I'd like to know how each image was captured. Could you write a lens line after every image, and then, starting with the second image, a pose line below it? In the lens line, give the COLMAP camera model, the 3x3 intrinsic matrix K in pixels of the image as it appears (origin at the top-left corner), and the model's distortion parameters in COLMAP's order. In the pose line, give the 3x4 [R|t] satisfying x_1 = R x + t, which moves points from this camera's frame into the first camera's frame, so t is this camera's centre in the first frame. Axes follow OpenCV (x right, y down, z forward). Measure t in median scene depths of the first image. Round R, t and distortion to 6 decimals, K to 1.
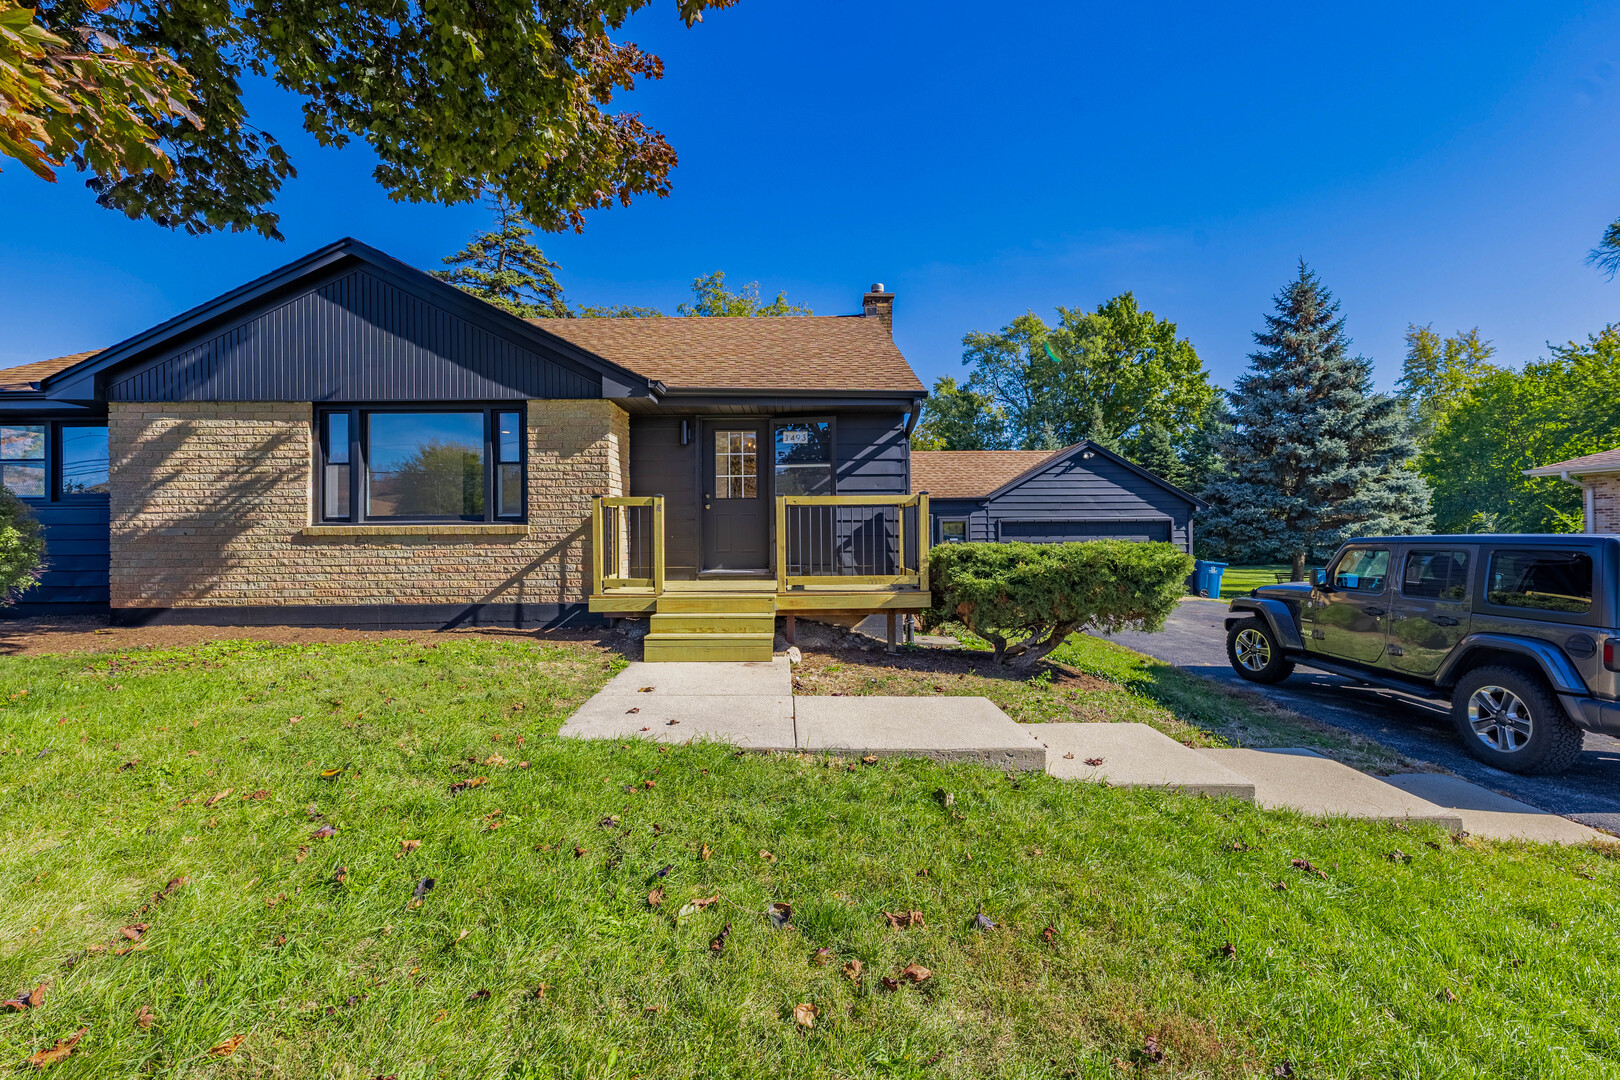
lens RADIAL K [[686.9, 0, 807.7], [0, 686.9, 536.9], [0, 0, 1]] dist [0.000091, 0.000028]
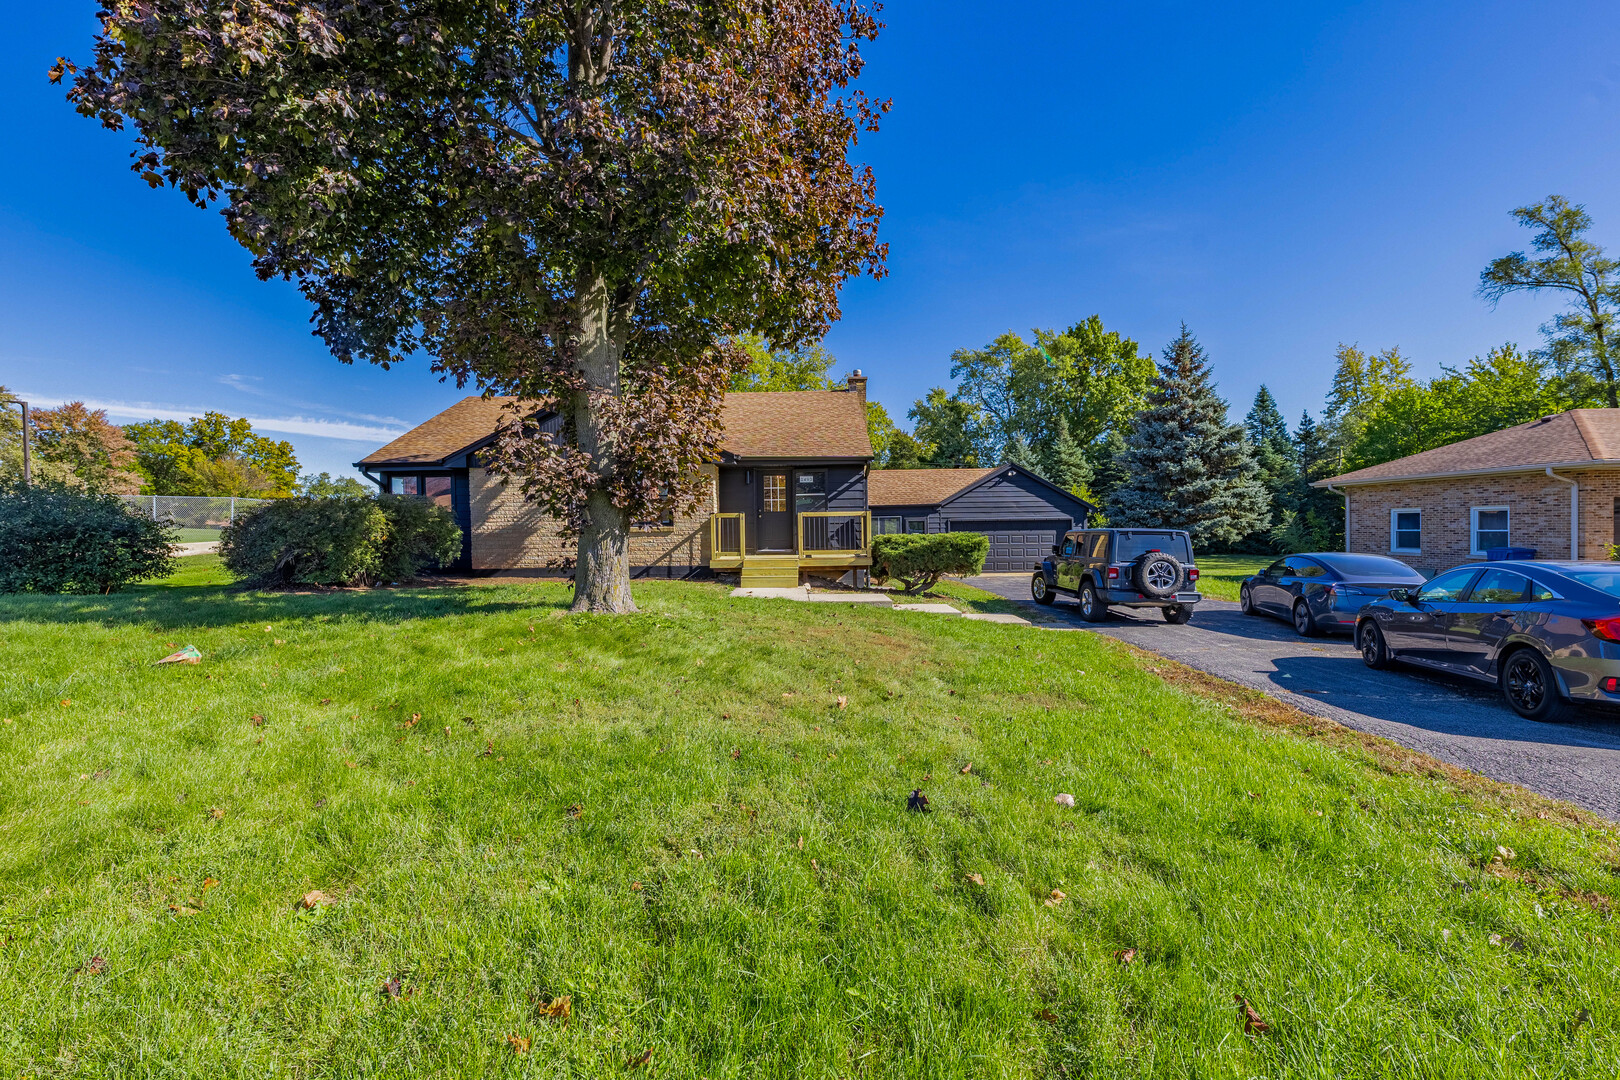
lens RADIAL K [[686.9, 0, 810.4], [0, 686.9, 535.2], [0, 0, 1]] dist [0.000091, 0.000028]
pose [[0.999968, -0.006763, -0.004352, -0.000050], [0.006772, 0.999975, 0.002200, 0.002054], [0.004337, -0.002229, 0.999988, -0.411288]]
